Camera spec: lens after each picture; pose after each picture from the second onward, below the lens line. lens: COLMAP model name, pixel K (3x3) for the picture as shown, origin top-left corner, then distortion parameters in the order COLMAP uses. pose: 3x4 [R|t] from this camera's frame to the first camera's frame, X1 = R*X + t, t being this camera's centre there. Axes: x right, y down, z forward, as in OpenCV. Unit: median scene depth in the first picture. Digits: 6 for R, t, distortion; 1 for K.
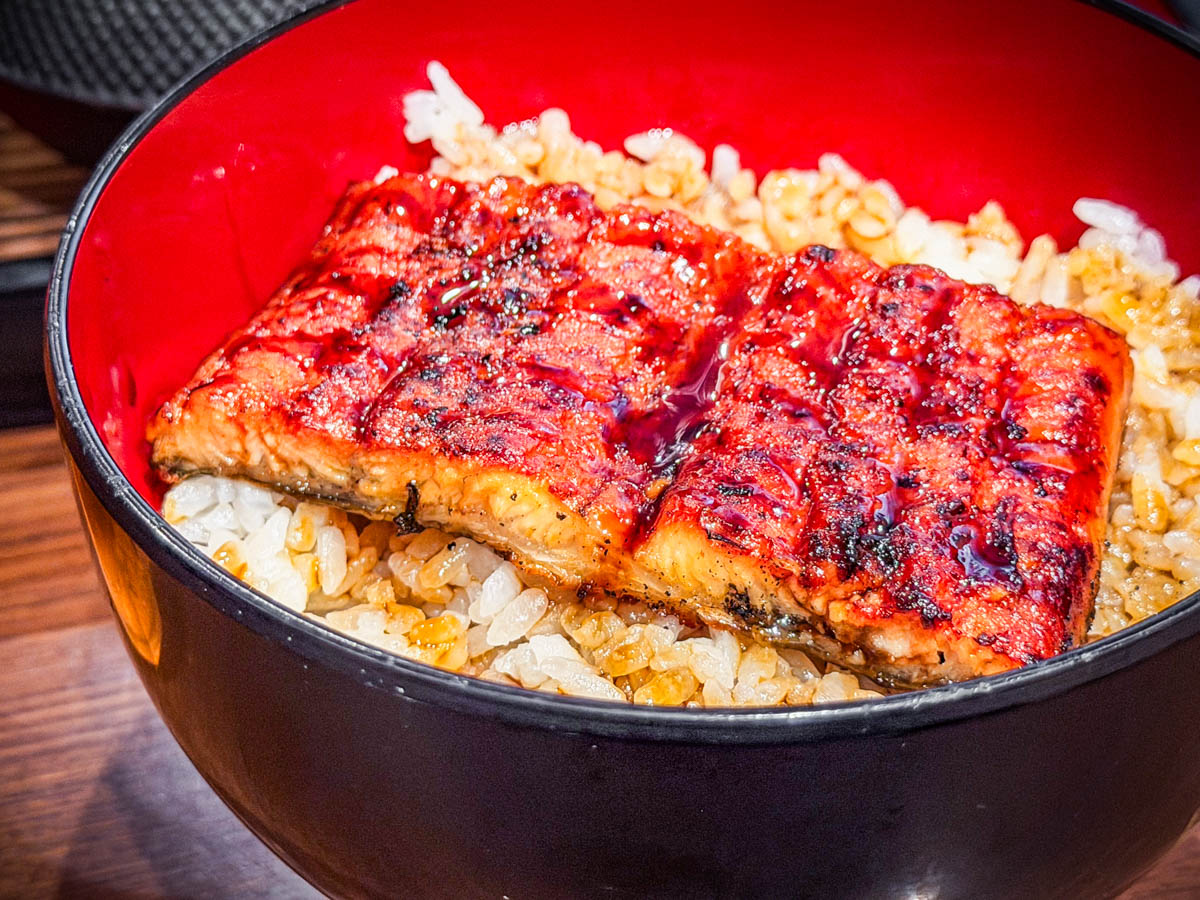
lens RADIAL K [[2455.3, 0, 597.3], [0, 2455.3, 444.1], [0, 0, 1]] dist [-0.013998, 0.000000]
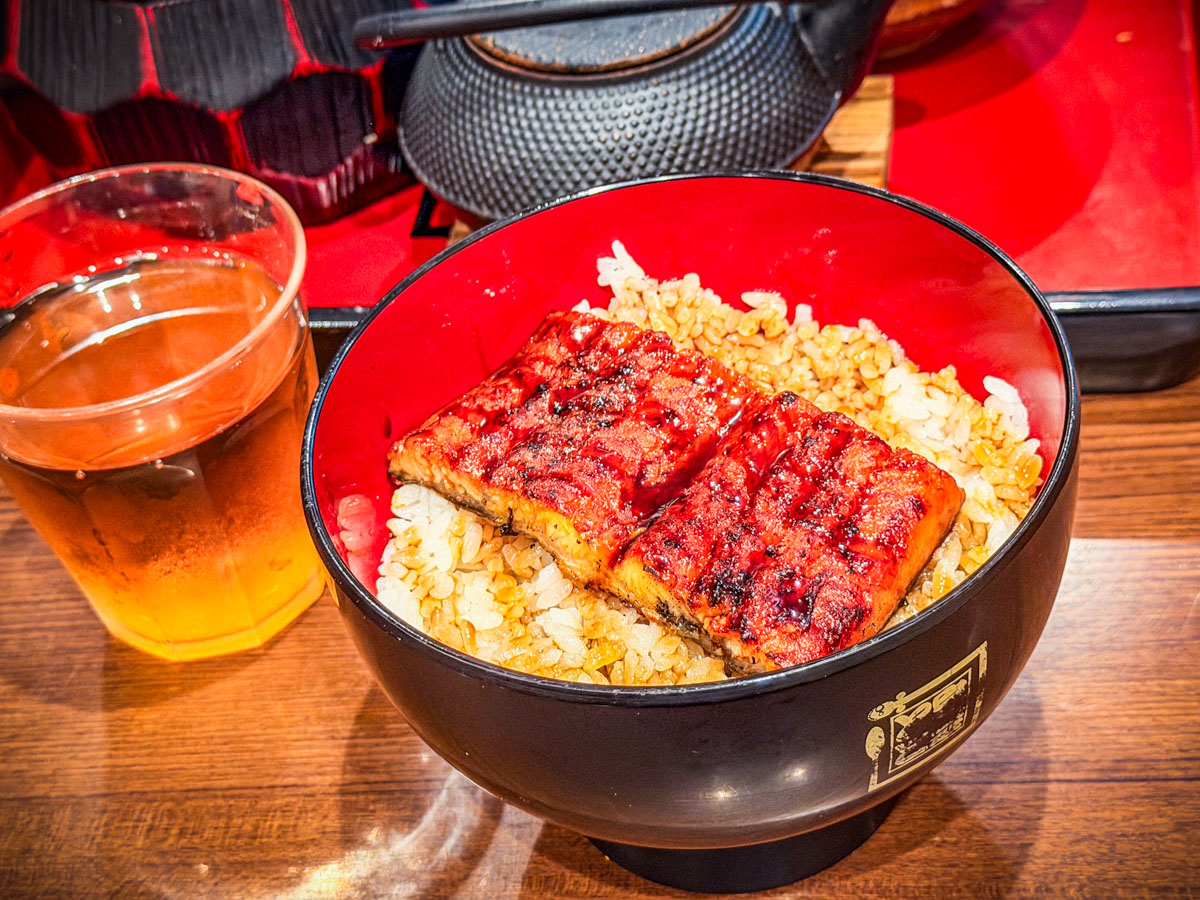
lens RADIAL K [[2061.5, 0, 601.5], [0, 2061.5, 455.0], [0, 0, 1]] dist [-0.004360, 0.000000]
pose [[0.940276, 0.136111, -0.312017, 0.428390], [-0.112660, 0.989358, 0.092080, -0.160424], [0.321229, -0.051429, 0.945604, -0.353711]]
